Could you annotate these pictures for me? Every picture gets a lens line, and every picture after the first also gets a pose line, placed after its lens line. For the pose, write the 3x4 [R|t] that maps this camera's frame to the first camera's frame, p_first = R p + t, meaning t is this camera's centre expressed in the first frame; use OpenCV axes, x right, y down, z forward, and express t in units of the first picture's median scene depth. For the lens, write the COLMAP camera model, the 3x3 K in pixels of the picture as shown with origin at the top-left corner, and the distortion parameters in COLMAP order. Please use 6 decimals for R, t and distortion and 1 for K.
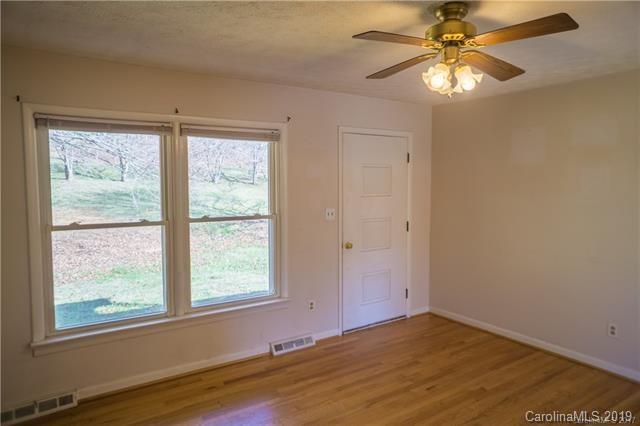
lens RADIAL K [[442.5, 0, 323.6], [0, 442.5, 214.7], [0, 0, 1]] dist [-0.046503, 0.082068]
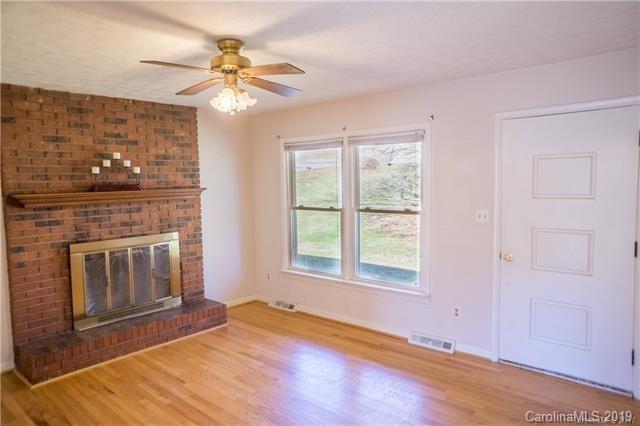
lens RADIAL K [[442.5, 0, 323.6], [0, 442.5, 214.7], [0, 0, 1]] dist [-0.046503, 0.082068]
pose [[0.239440, 0.073924, -0.968093, 0.845266], [-0.059484, 0.996341, 0.061369, -0.042503], [0.969087, 0.042892, 0.242961, 0.524366]]
